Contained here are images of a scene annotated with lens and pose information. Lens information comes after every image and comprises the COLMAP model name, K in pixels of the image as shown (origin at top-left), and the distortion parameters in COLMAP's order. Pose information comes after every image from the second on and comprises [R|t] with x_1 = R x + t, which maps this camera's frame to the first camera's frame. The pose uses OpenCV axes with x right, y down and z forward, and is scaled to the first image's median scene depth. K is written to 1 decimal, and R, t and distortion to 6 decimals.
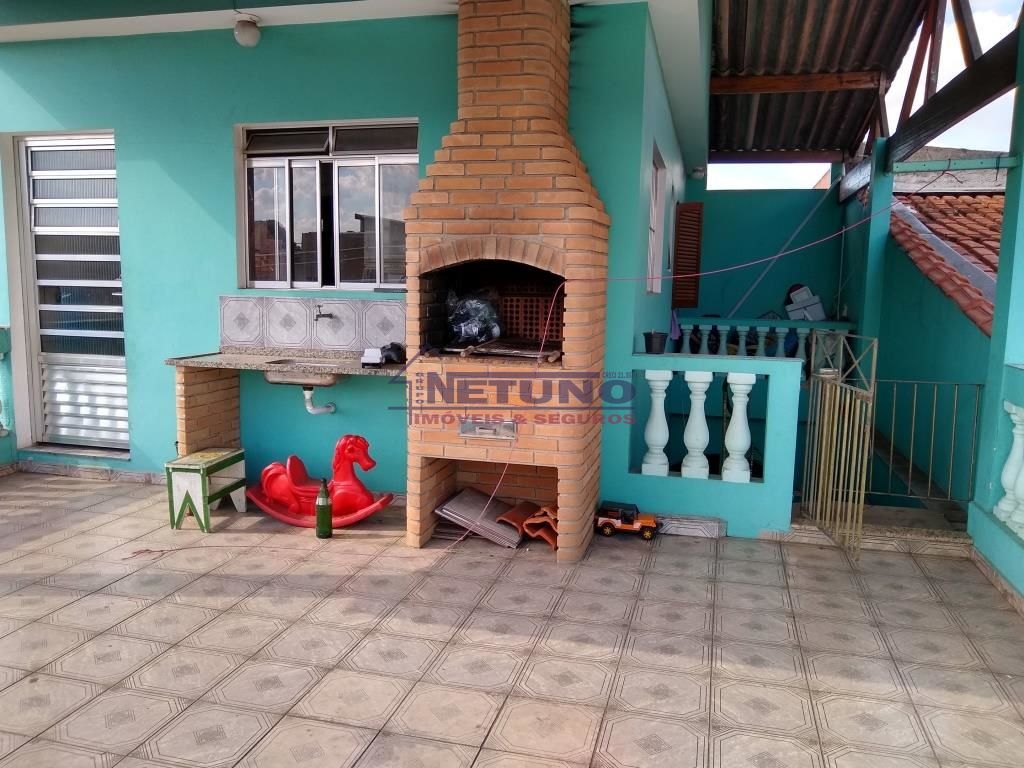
lens RADIAL K [[813.0, 0, 486.2], [0, 813.0, 386.3], [0, 0, 1]] dist [0.002787, -0.003086]
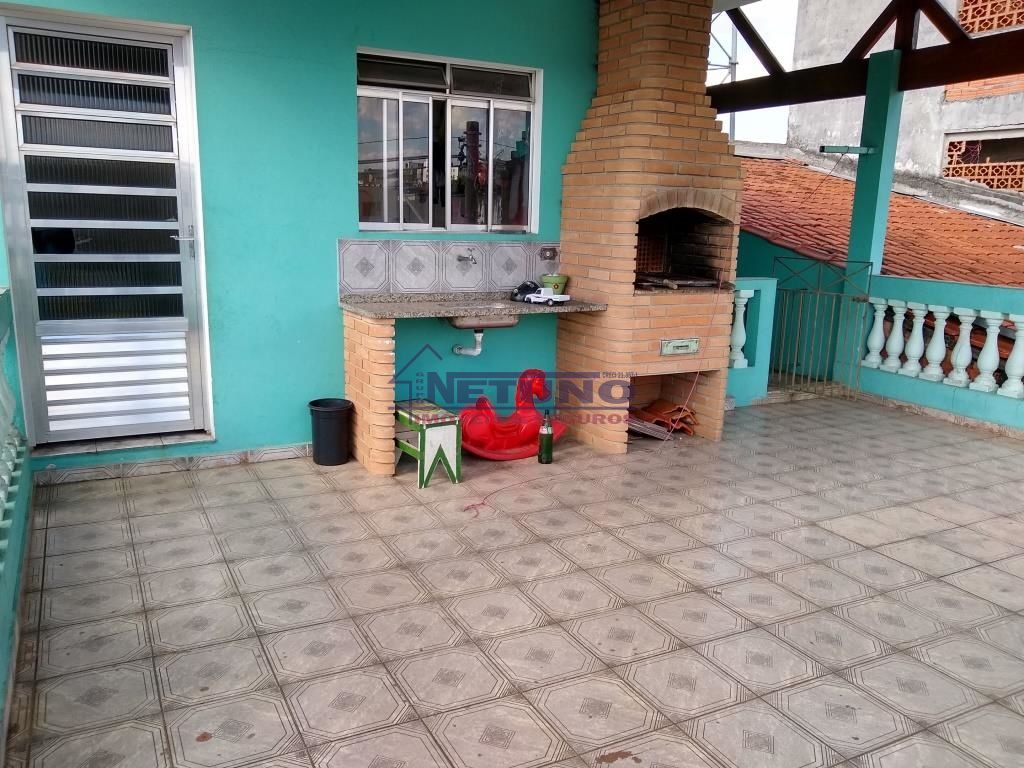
lens RADIAL K [[813.0, 0, 499.2], [0, 813.0, 389.6], [0, 0, 1]] dist [0.002787, -0.003086]
pose [[0.737884, -0.139465, 0.660361, -0.873179], [0.075039, 0.989304, 0.125087, -0.049171], [-0.670743, -0.042747, 0.740457, 0.218885]]
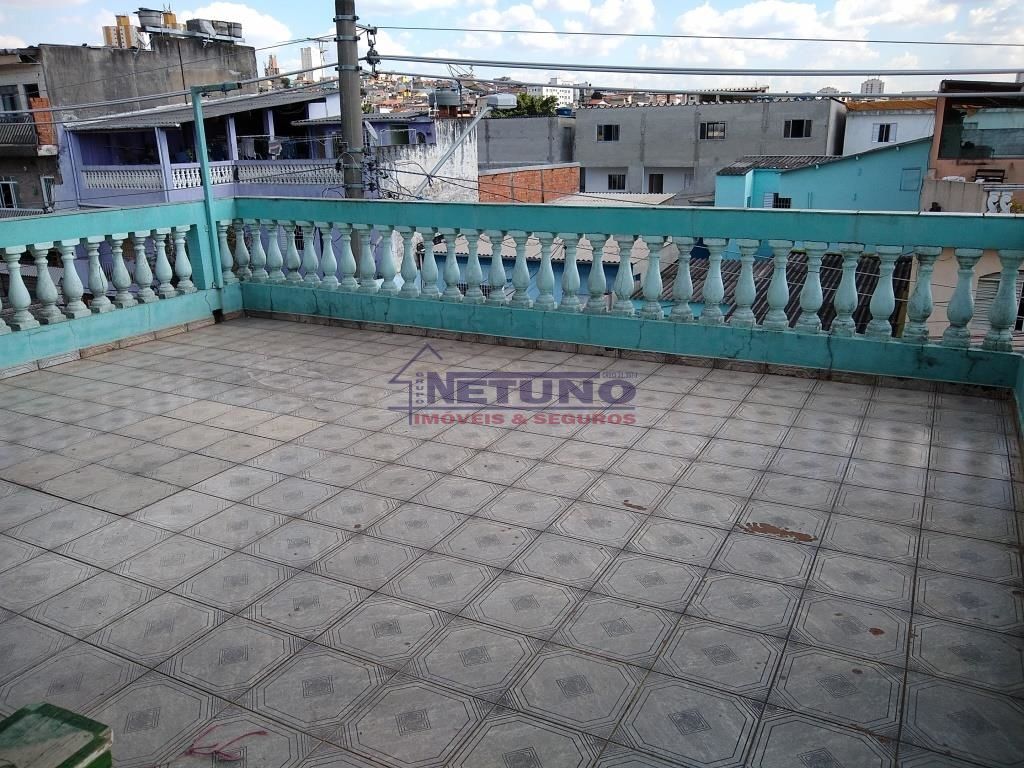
lens RADIAL K [[813.0, 0, 513.2], [0, 813.0, 384.1], [0, 0, 1]] dist [0.002787, -0.003086]
pose [[-0.976833, -0.062396, 0.204704, -0.586929], [0.028435, 0.910225, 0.413137, -0.177306], [-0.212104, 0.409387, -0.887364, 1.117413]]
